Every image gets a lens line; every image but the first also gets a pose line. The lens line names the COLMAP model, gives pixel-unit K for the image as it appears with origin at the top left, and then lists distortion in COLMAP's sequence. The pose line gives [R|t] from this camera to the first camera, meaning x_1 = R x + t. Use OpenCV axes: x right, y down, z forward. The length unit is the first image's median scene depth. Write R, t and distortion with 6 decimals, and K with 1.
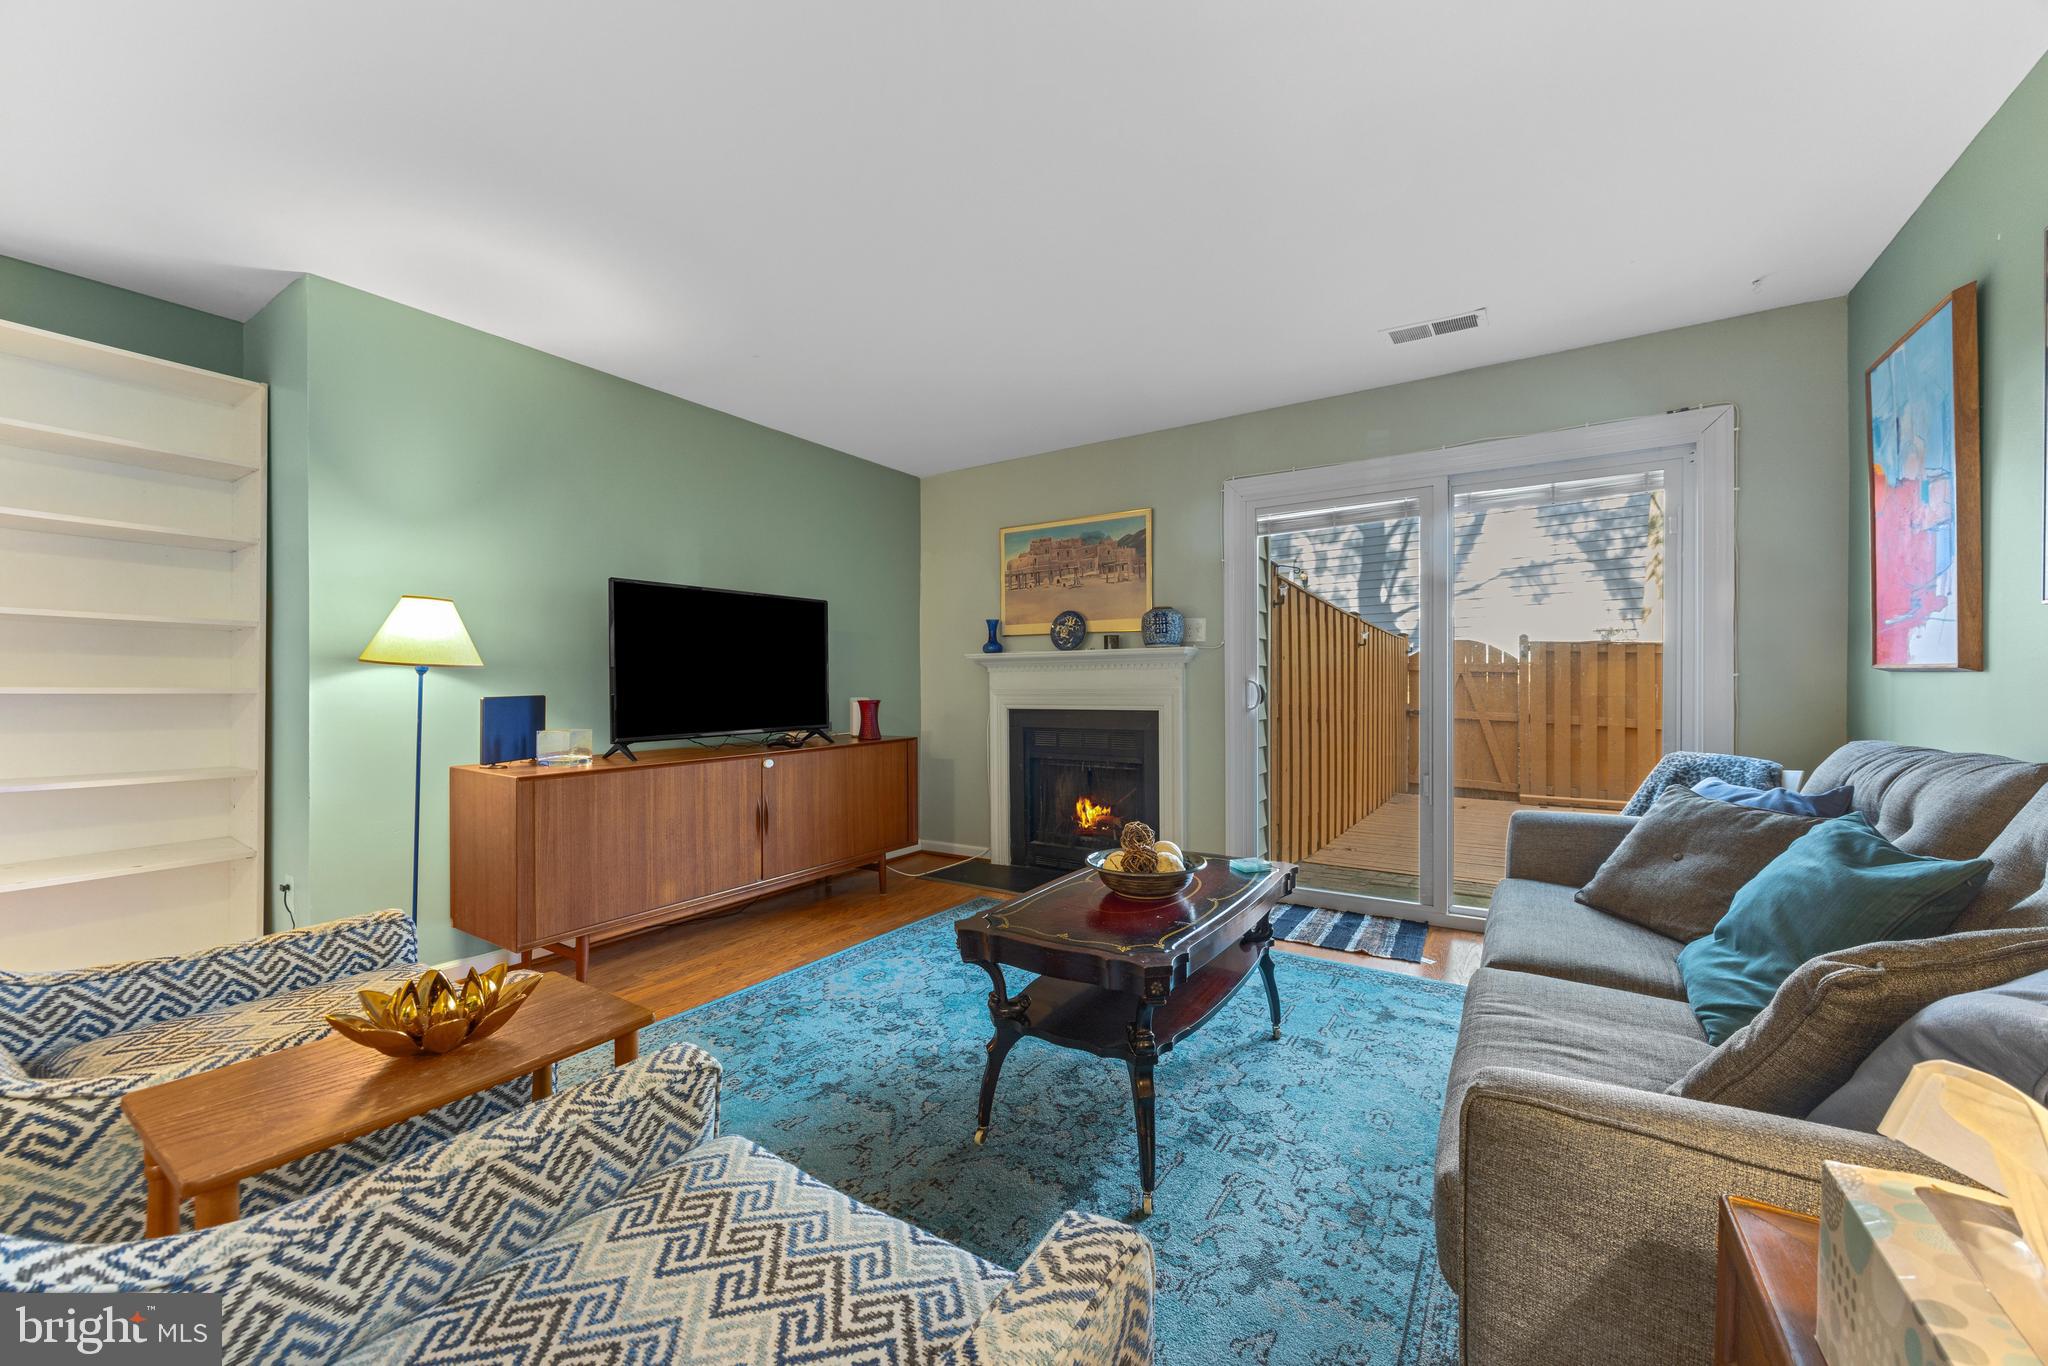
lens RADIAL K [[783.9, 0, 1022.2], [0, 783.9, 683.2], [0, 0, 1]] dist [-0.002285, -0.000058]
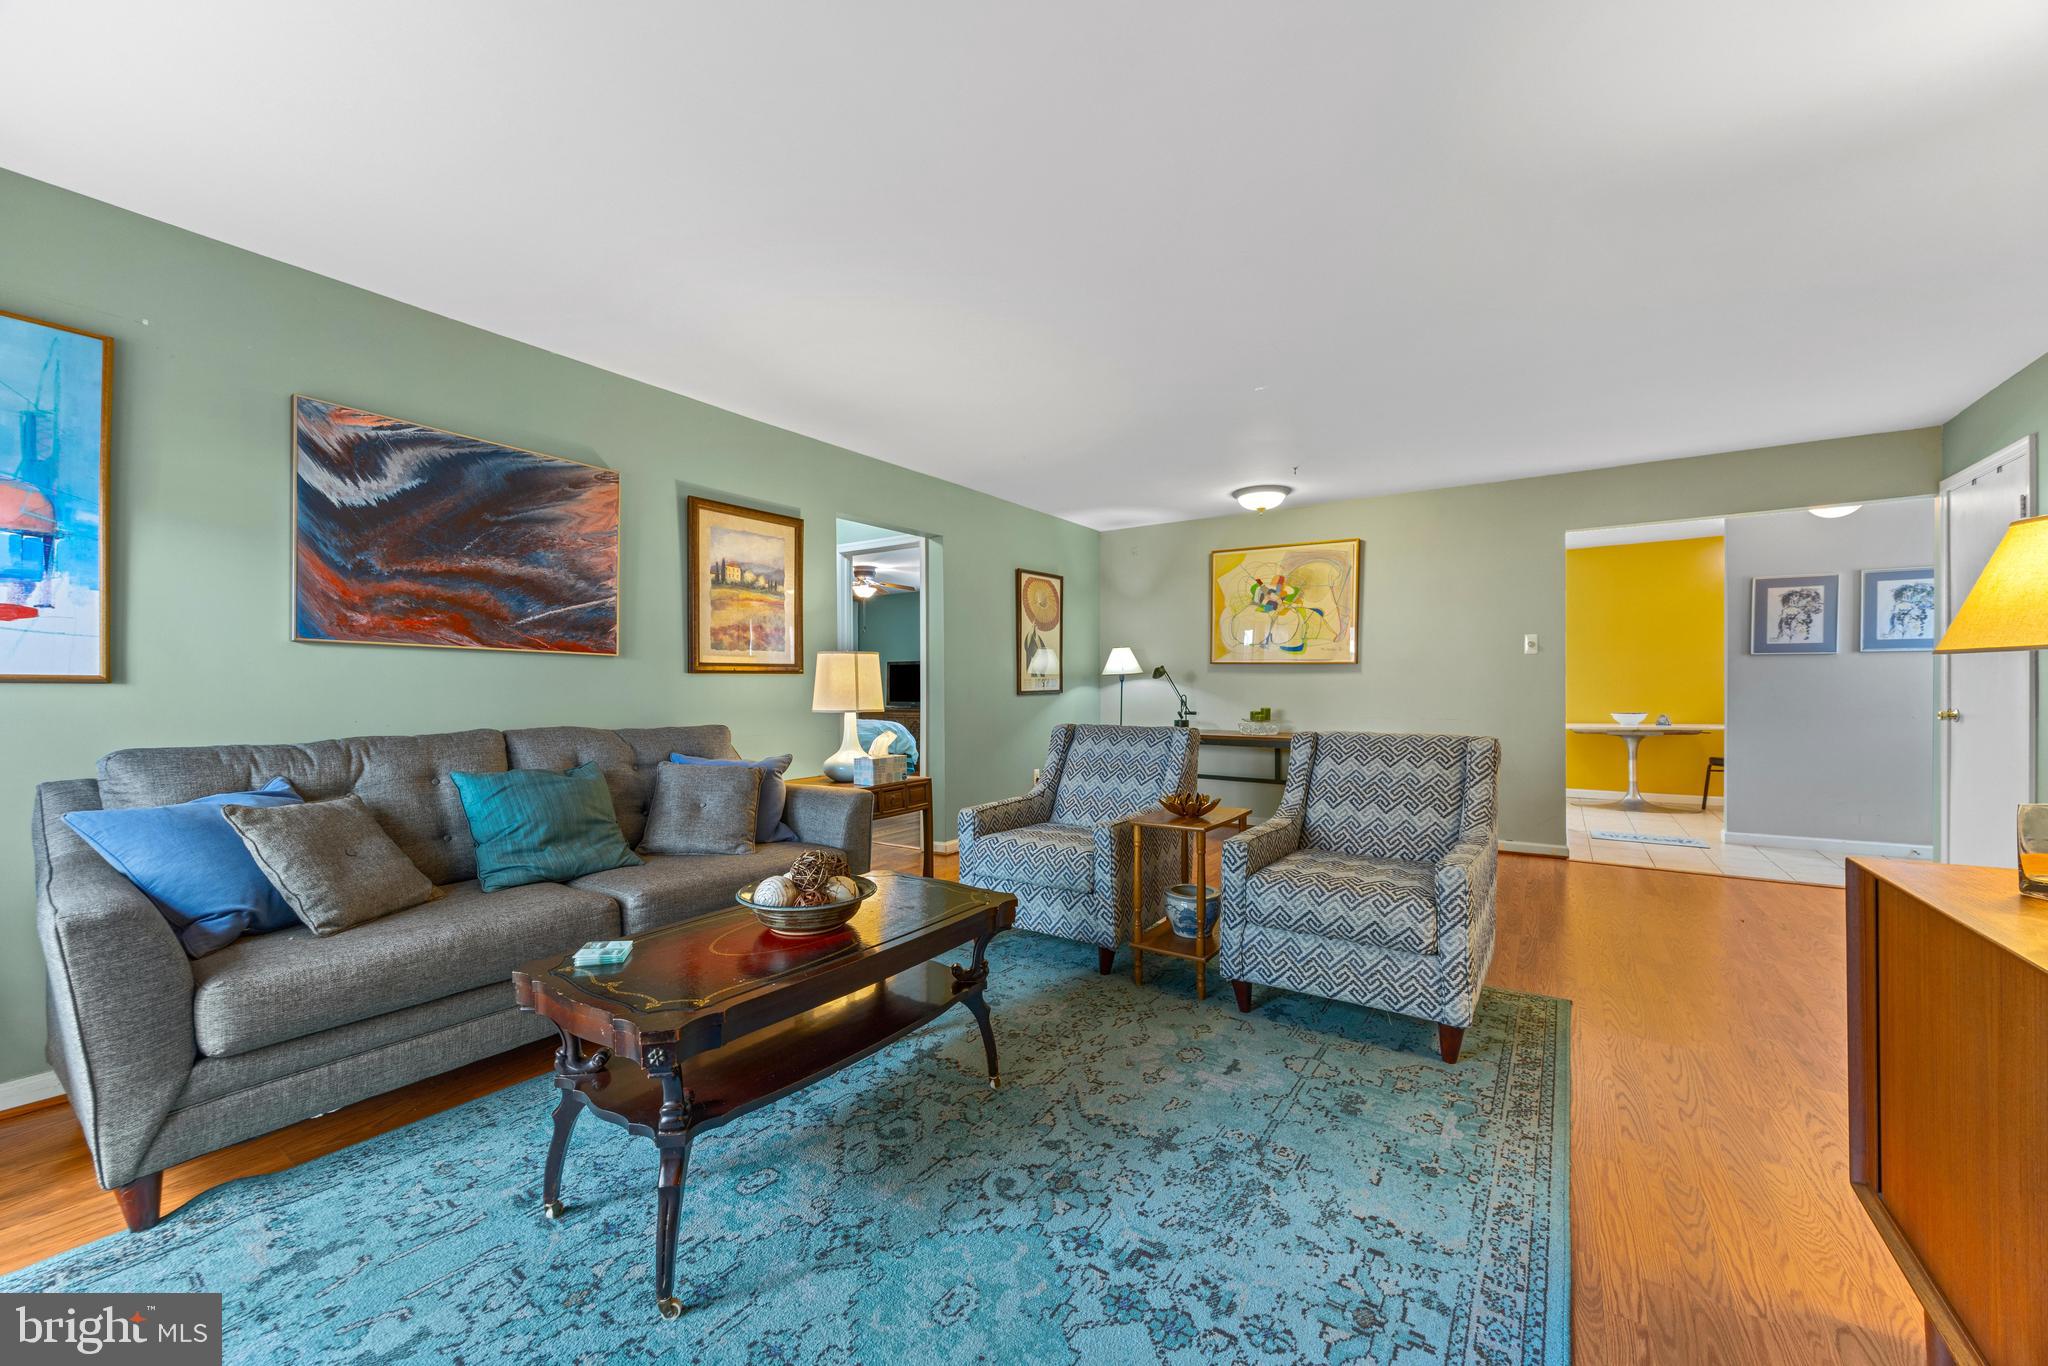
lens RADIAL K [[783.9, 0, 1025.1], [0, 783.9, 686.4], [0, 0, 1]] dist [-0.002285, -0.000058]
pose [[-0.999746, 0.005307, 0.021889, -0.057950], [0.005289, 0.999986, -0.000887, -0.001409], [-0.021893, -0.000771, -0.999760, 1.004416]]
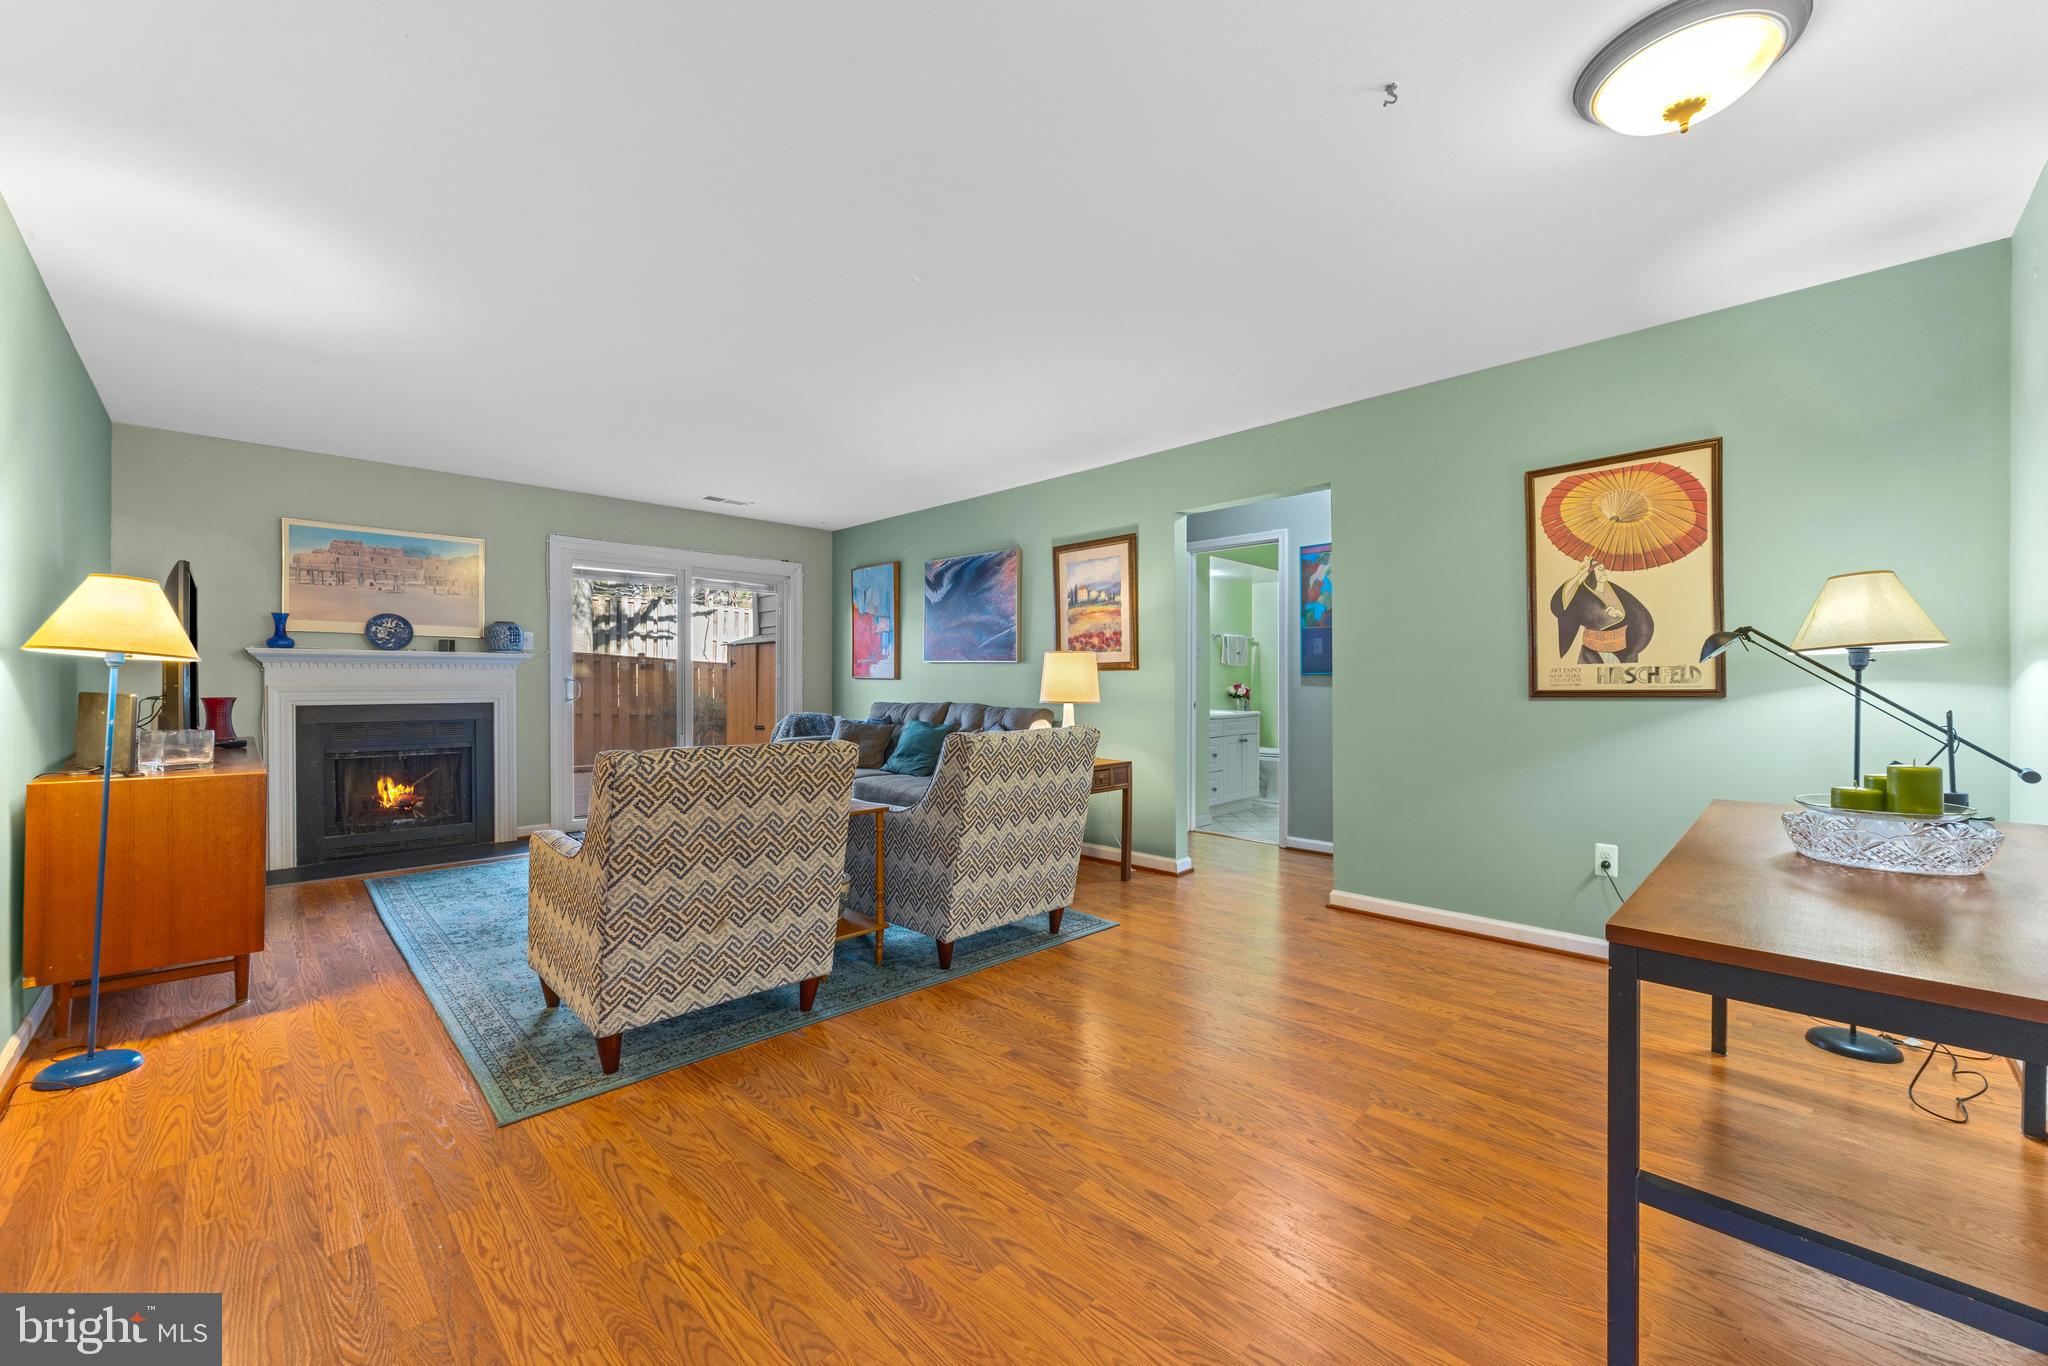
lens RADIAL K [[783.9, 0, 1017.6], [0, 783.9, 686.2], [0, 0, 1]] dist [-0.002285, -0.000058]
pose [[0.208484, 0.000324, 0.978026, -0.913415], [-0.004614, 0.999989, 0.000652, 0.003706], [-0.978015, -0.004648, 0.208483, -0.088610]]
